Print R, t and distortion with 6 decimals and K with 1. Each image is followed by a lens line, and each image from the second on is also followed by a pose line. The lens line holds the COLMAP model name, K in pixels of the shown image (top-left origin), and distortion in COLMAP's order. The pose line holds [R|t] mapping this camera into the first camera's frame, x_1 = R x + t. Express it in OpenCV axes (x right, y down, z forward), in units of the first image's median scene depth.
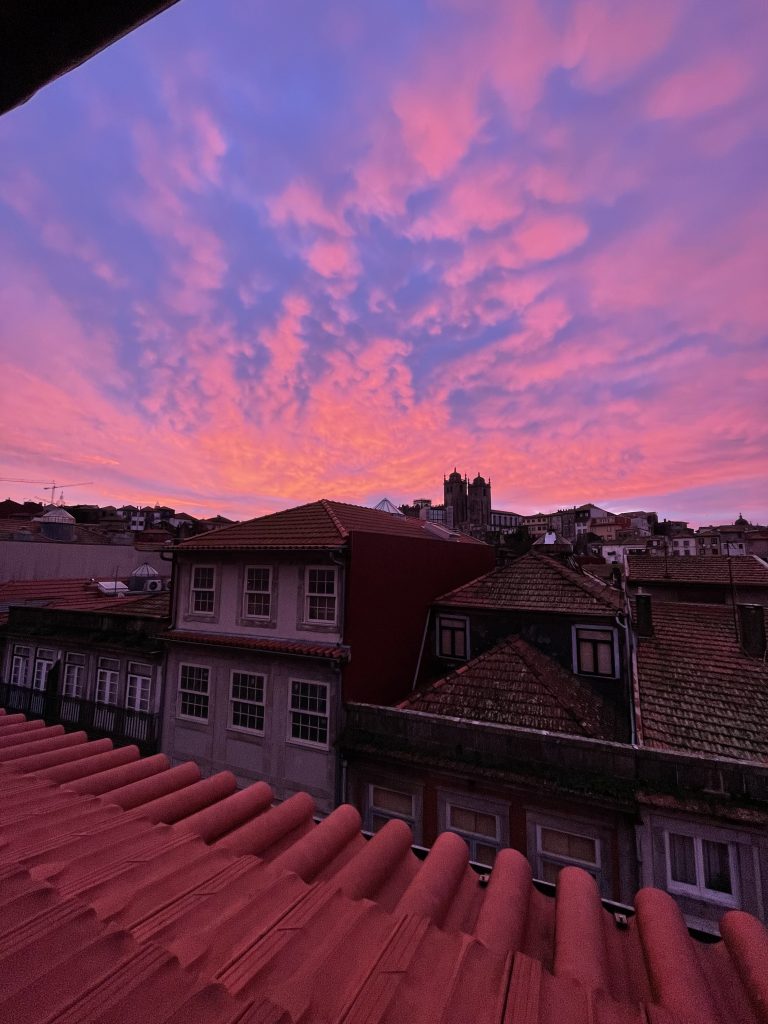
lens RADIAL K [[407.5, 0, 379.9], [0, 407.5, 516.2], [0, 0, 1]] dist [0.001476, 0.000089]
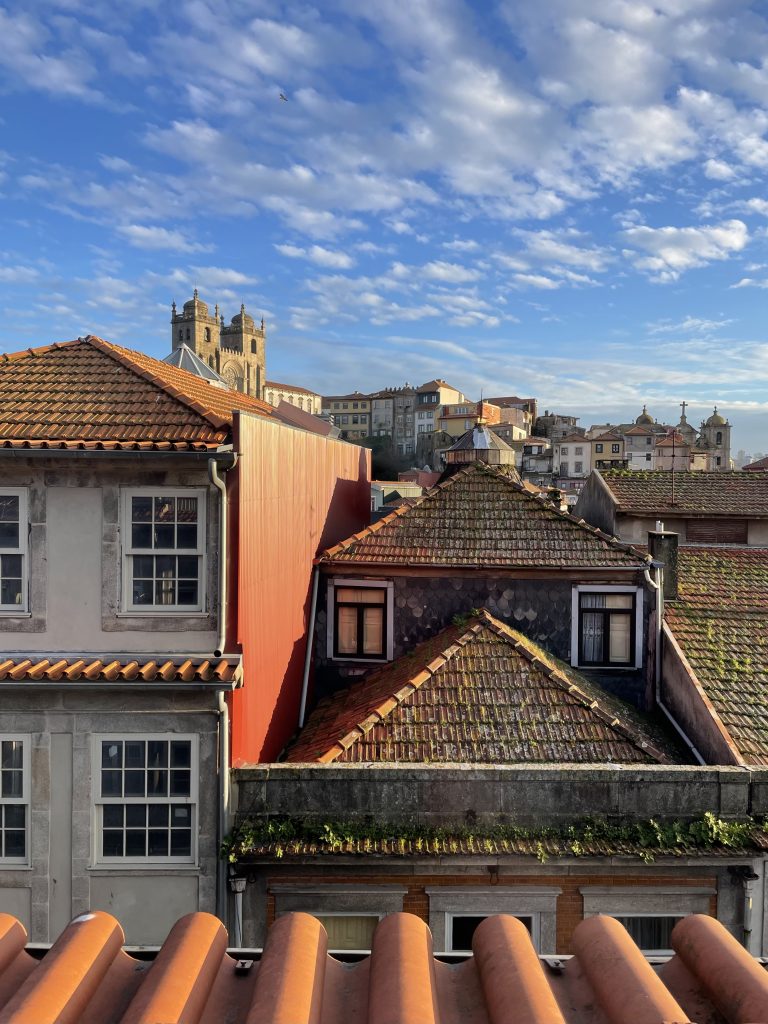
lens RADIAL K [[780.6, 0, 384.0], [0, 780.6, 512.0], [0, 0, 1]] dist [0.039323, -0.001821]
pose [[0.914855, -0.014686, 0.403516, -0.268184], [-0.046977, 0.988681, 0.142491, 0.013048], [-0.401042, -0.149315, 0.903809, 0.117798]]
